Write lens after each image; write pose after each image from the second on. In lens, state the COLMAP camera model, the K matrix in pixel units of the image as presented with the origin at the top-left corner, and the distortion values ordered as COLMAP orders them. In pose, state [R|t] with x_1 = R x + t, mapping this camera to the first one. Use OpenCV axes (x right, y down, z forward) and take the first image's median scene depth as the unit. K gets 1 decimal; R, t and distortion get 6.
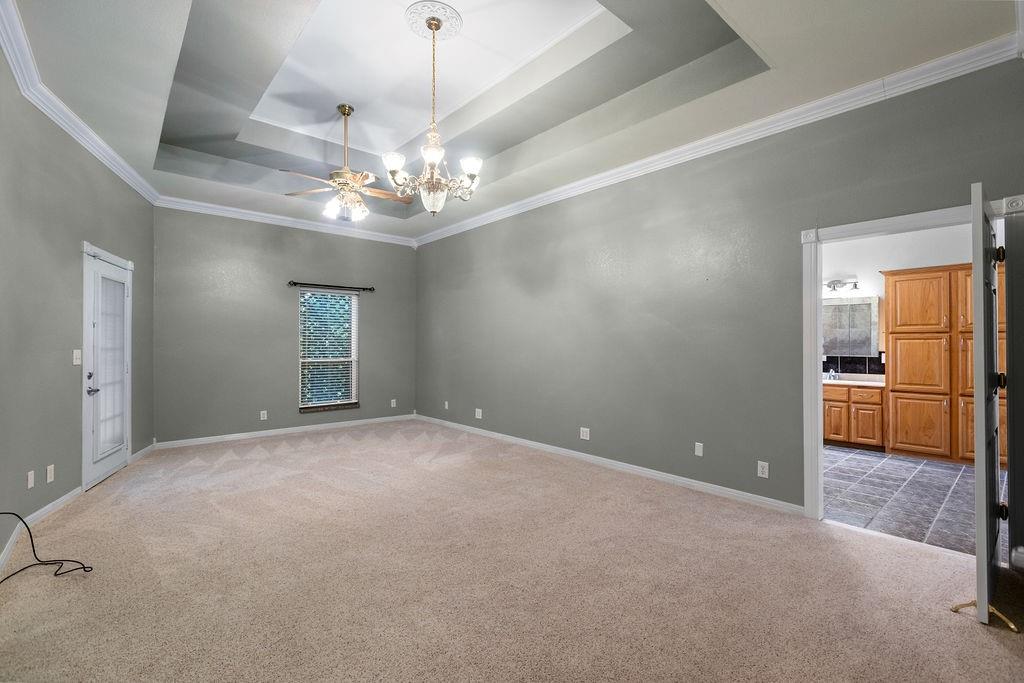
lens RADIAL K [[452.0, 0, 512.0], [0, 452.0, 341.5], [0, 0, 1]] dist [-0.000444, -0.000044]
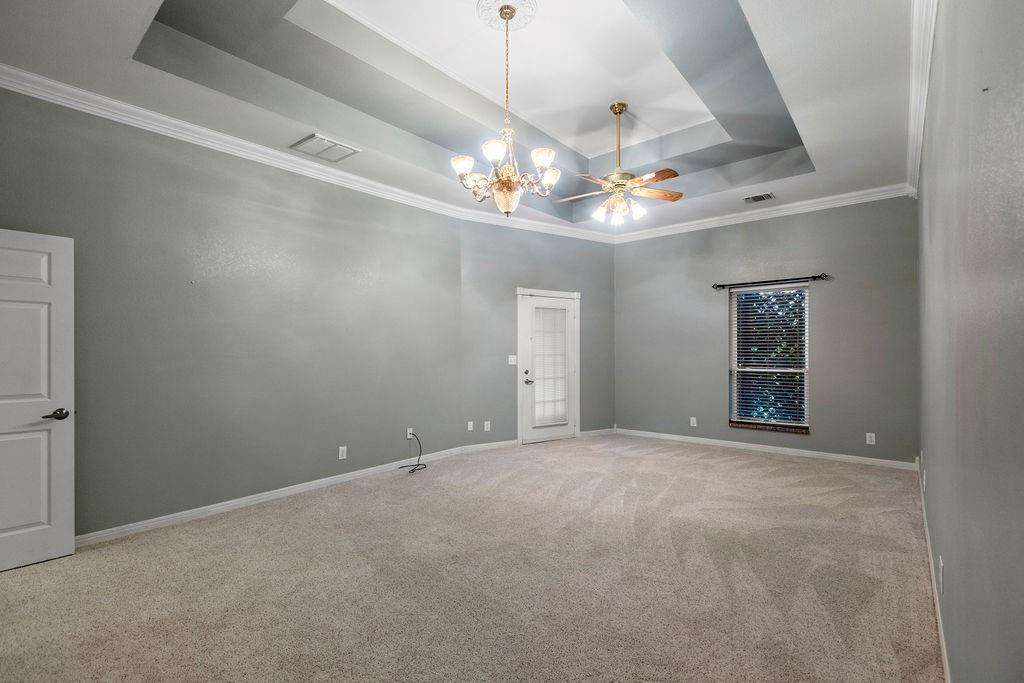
lens RADIAL K [[461.6, 0, 513.3], [0, 461.6, 352.1], [0, 0, 1]] dist [0.000290, 0.000048]
pose [[0.152900, 0.001664, -0.988240, 0.642270], [0.008325, 0.999961, 0.002971, 0.001289], [0.988207, -0.008681, 0.152880, 0.703153]]
